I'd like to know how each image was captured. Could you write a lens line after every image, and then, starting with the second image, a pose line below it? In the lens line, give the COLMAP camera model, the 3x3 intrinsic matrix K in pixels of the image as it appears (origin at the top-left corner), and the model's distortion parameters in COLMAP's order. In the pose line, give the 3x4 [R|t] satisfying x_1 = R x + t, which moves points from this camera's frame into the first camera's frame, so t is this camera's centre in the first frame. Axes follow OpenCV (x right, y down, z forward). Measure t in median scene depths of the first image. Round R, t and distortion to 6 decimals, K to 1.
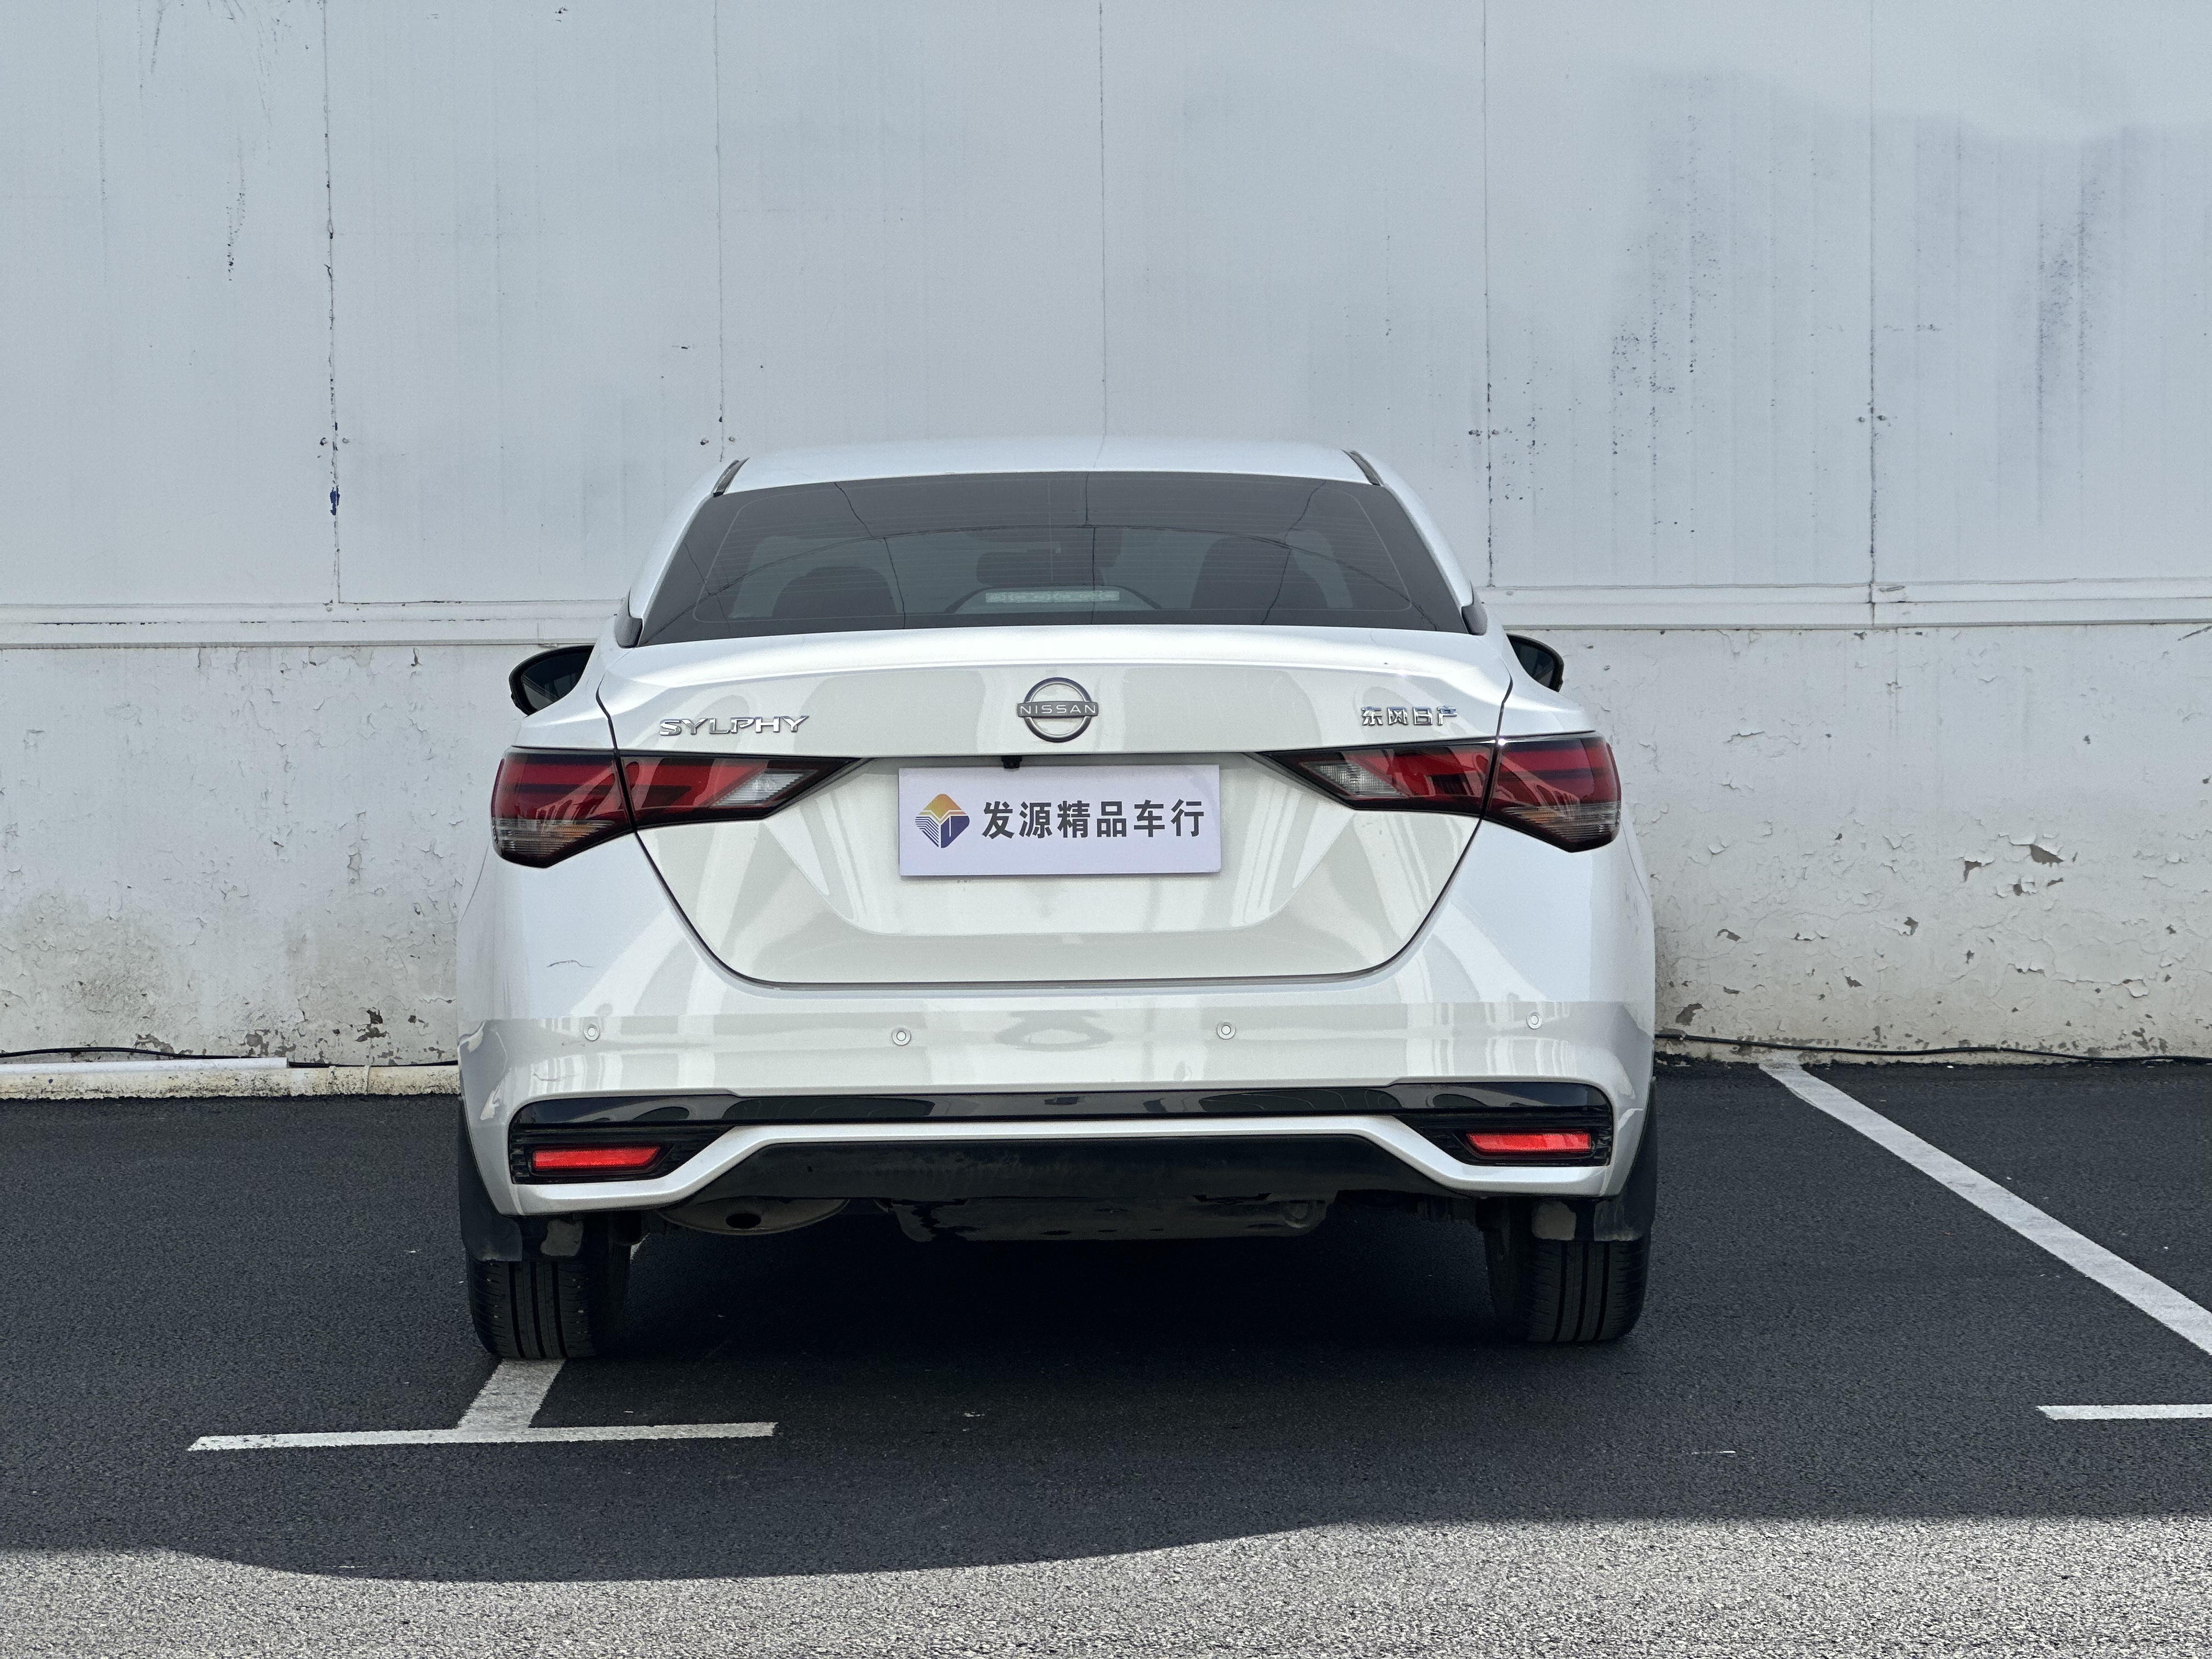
lens RADIAL K [[4930.1, 0, 1150.3], [0, 4930.1, 765.5], [0, 0, 1]] dist [-0.222868, 7.530425]
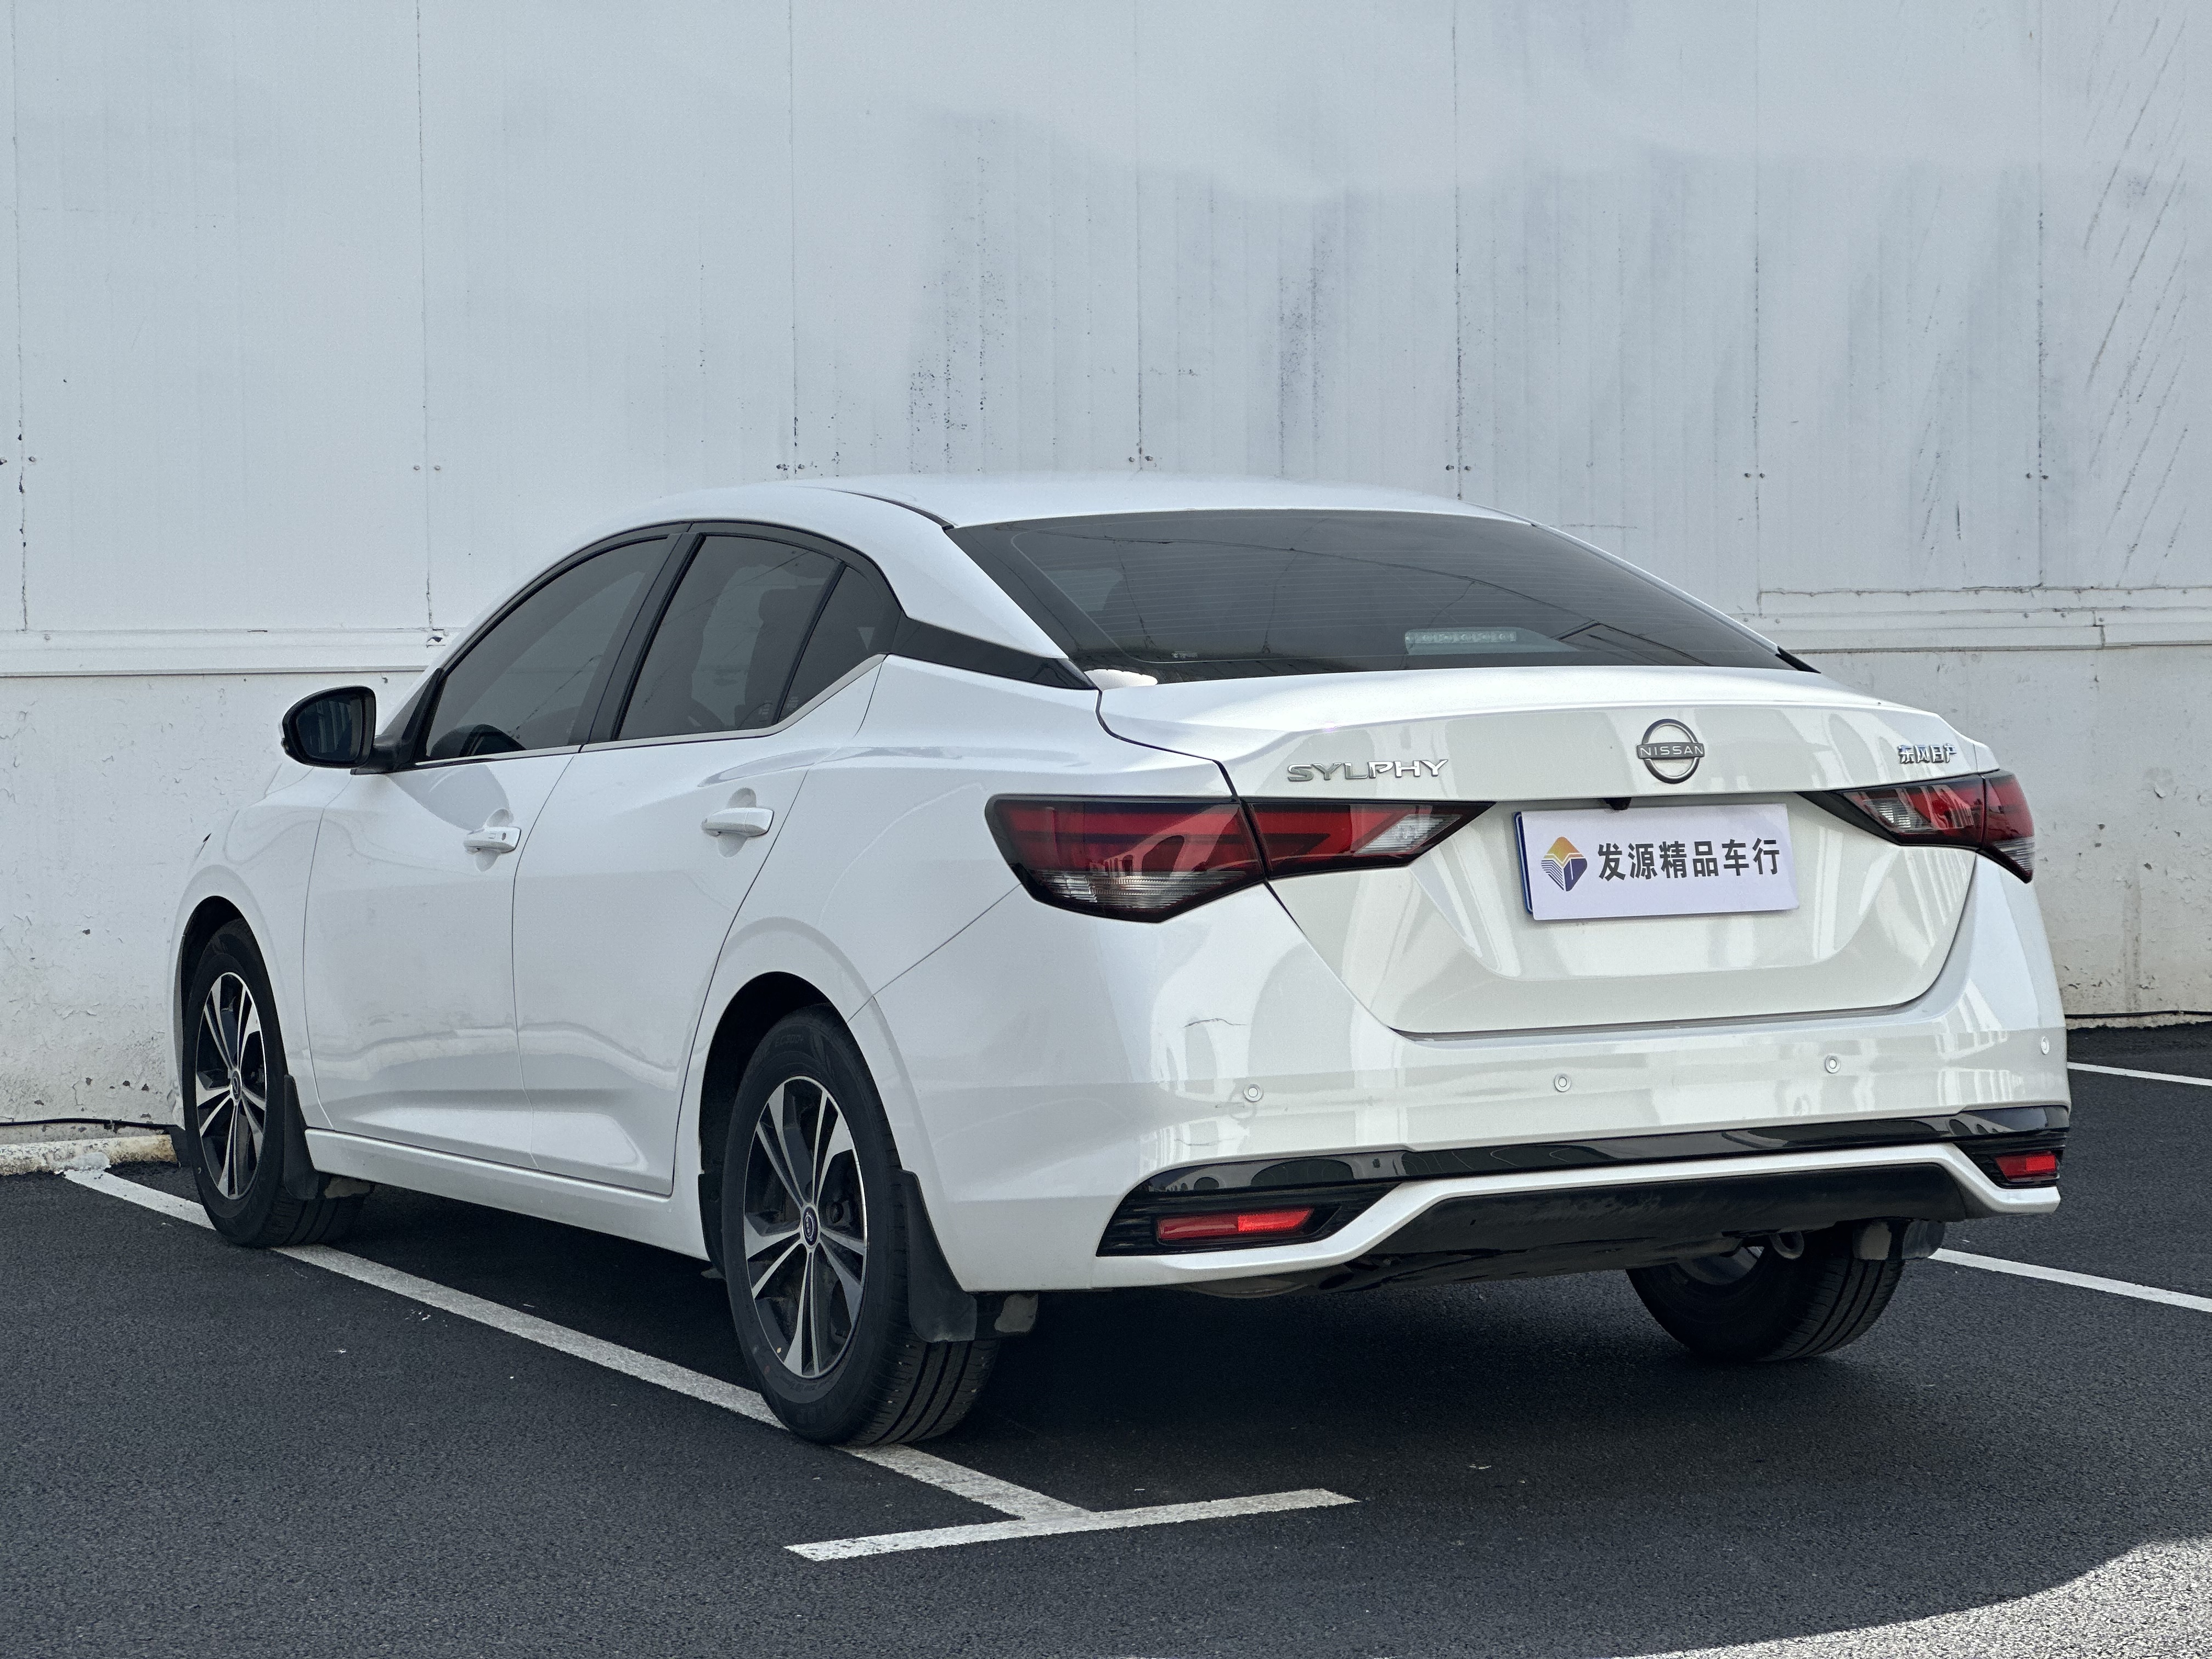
lens RADIAL K [[4943.8, 0, 1144.5], [0, 4943.8, 689.3], [0, 0, 1]] dist [-0.082170, 4.920039]
pose [[0.894966, -0.003603, 0.446120, -0.561315], [0.013078, 0.999750, -0.018161, -0.006952], [-0.445943, 0.022088, 0.894789, 0.145387]]
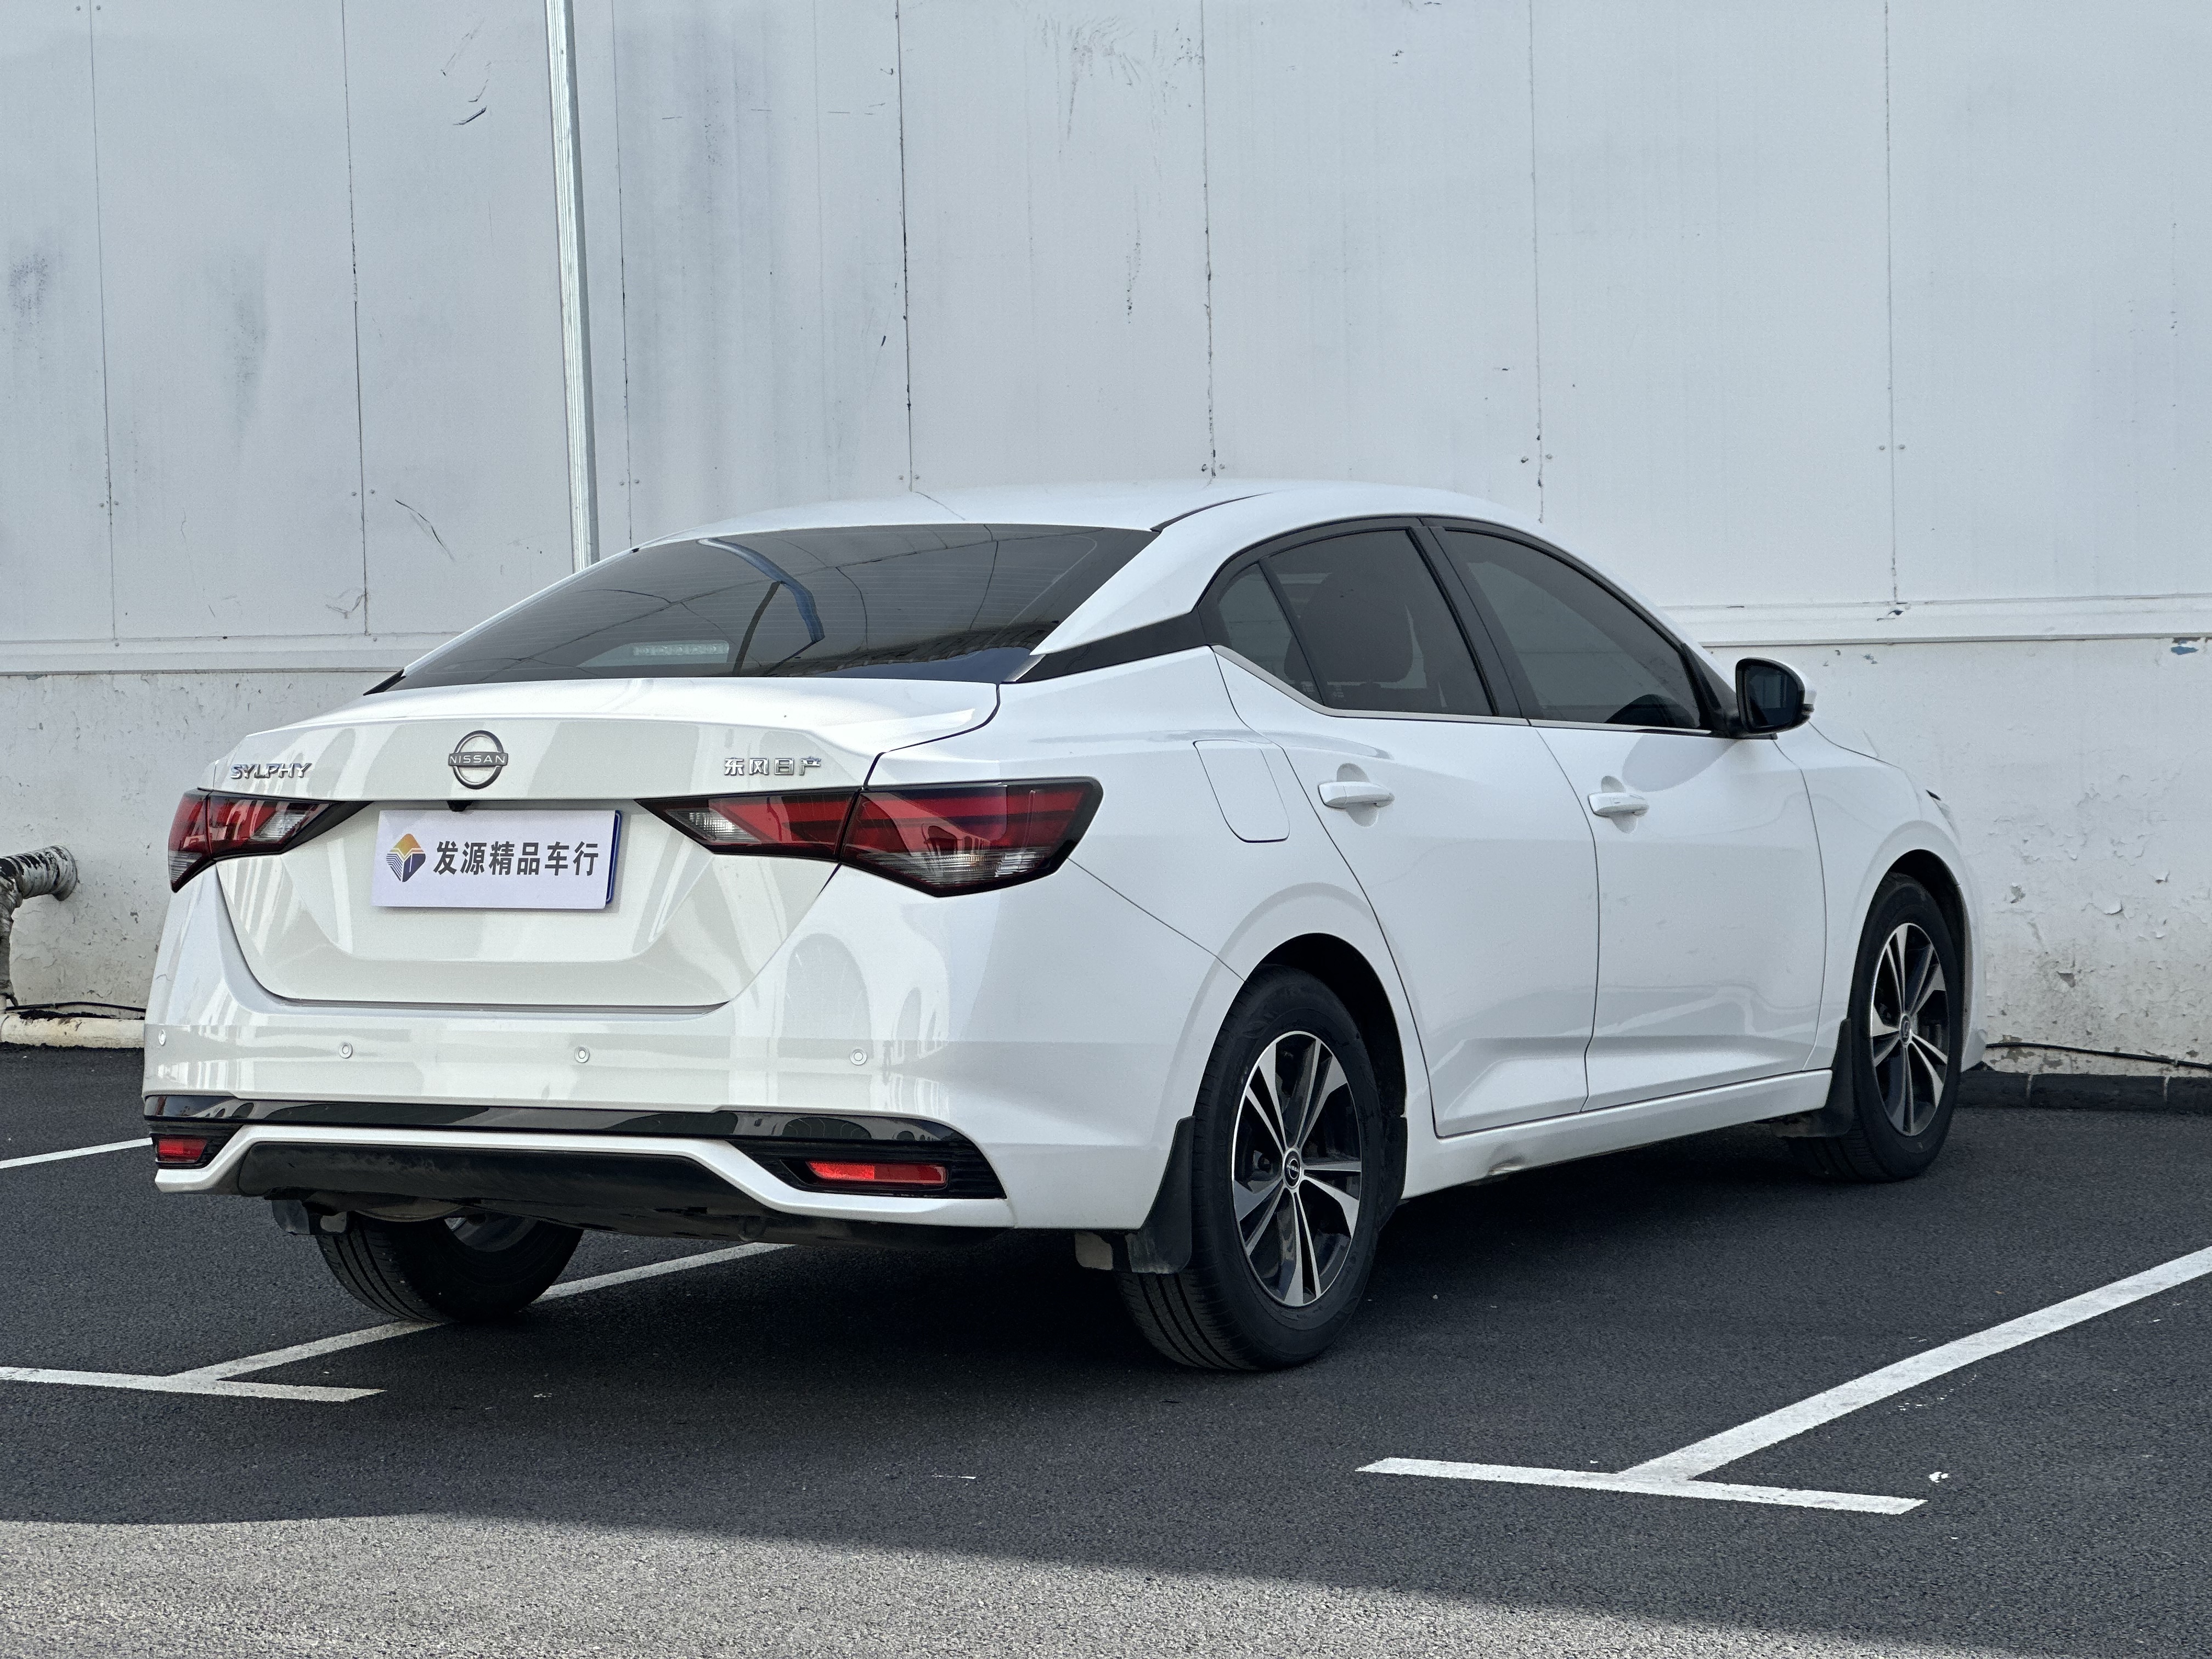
lens RADIAL K [[4930.1, 0, 1150.3], [0, 4930.1, 765.5], [0, 0, 1]] dist [-0.222868, 7.530425]
pose [[0.854781, 0.007854, -0.518930, 0.680296], [-0.002568, 0.999937, 0.010904, -0.022248], [0.518983, -0.007988, 0.854747, 0.133134]]
